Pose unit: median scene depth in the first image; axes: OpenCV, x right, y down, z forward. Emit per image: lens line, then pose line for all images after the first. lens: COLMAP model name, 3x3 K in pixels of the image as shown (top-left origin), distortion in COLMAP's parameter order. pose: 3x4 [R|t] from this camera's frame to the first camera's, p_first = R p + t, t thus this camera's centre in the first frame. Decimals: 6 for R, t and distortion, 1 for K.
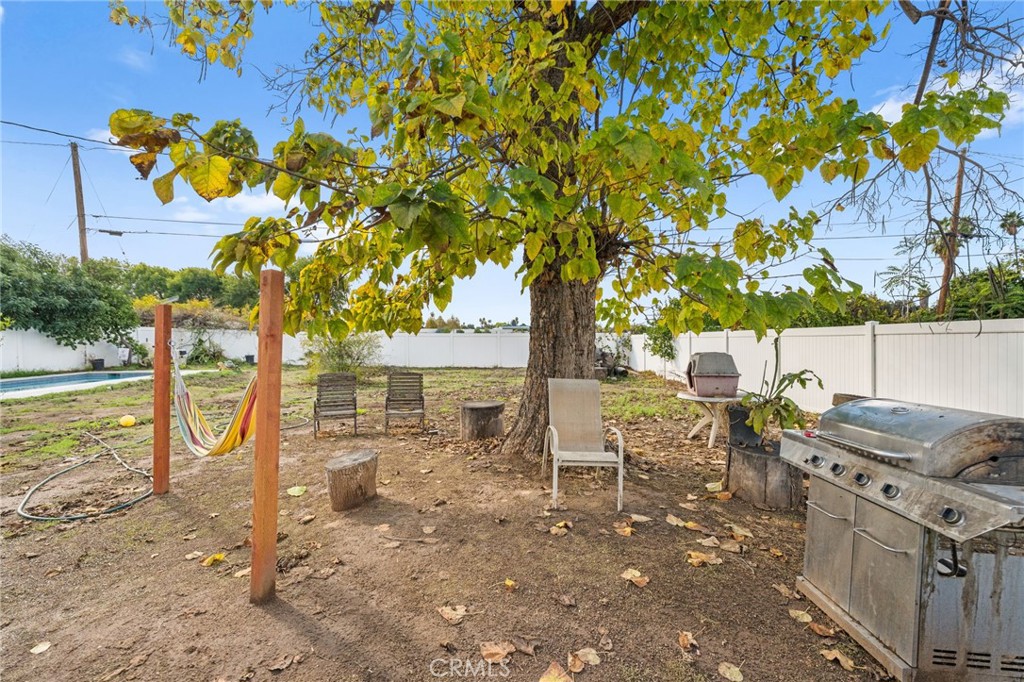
lens RADIAL K [[427.1, 0, 512.0], [0, 427.1, 341.0], [0, 0, 1]] dist [-0.000772, -0.000203]
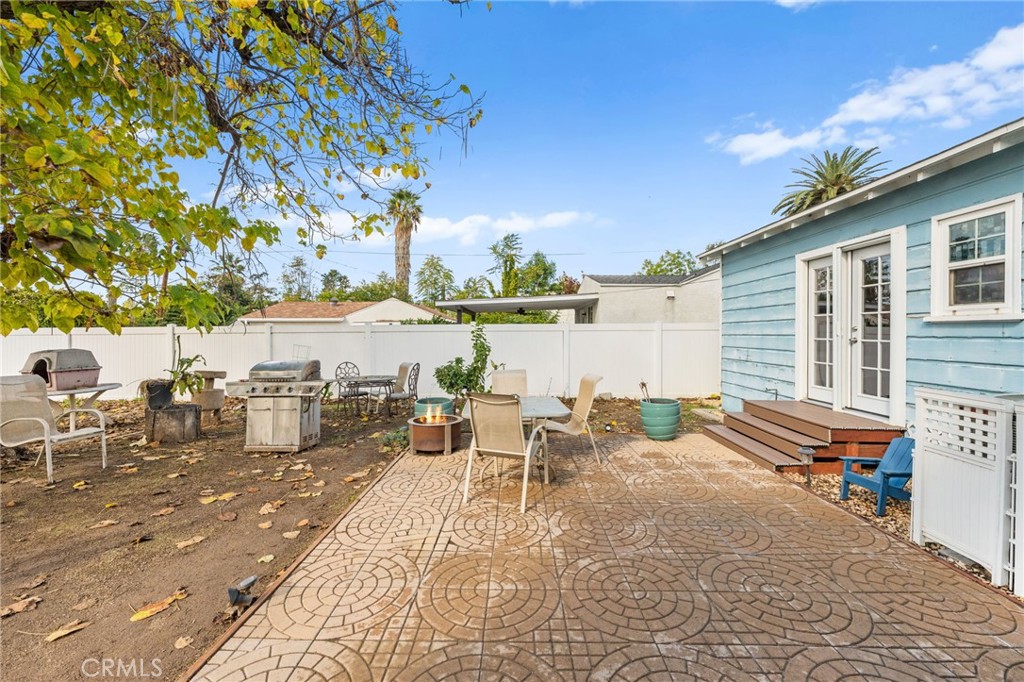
lens RADIAL K [[401.1, 0, 512.0], [0, 401.1, 341.0], [0, 0, 1]] dist [-0.013407, -0.000074]
pose [[0.010175, -0.014778, 0.999839, -0.850812], [0.011078, 0.999831, 0.014665, 0.003657], [-0.999887, 0.010927, 0.010337, -0.242519]]
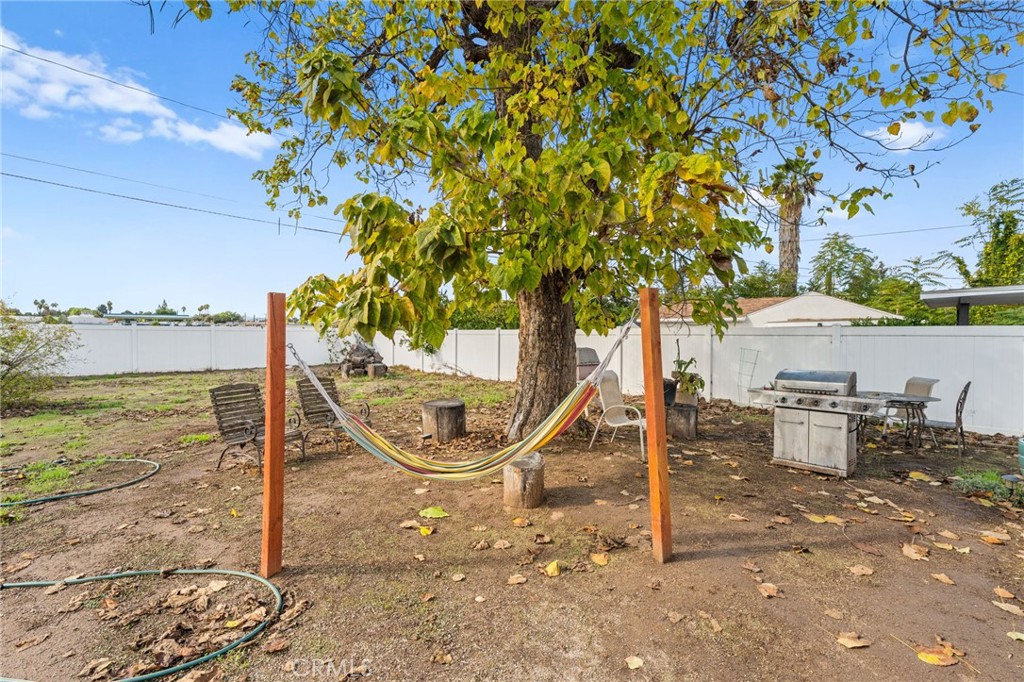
lens RADIAL K [[427.1, 0, 512.0], [0, 427.1, 341.0], [0, 0, 1]] dist [-0.000772, -0.000203]
pose [[0.714912, -0.007353, 0.699176, -1.069239], [-0.002700, 0.999908, 0.013276, -0.022249], [-0.699210, -0.011379, 0.714826, 0.266402]]
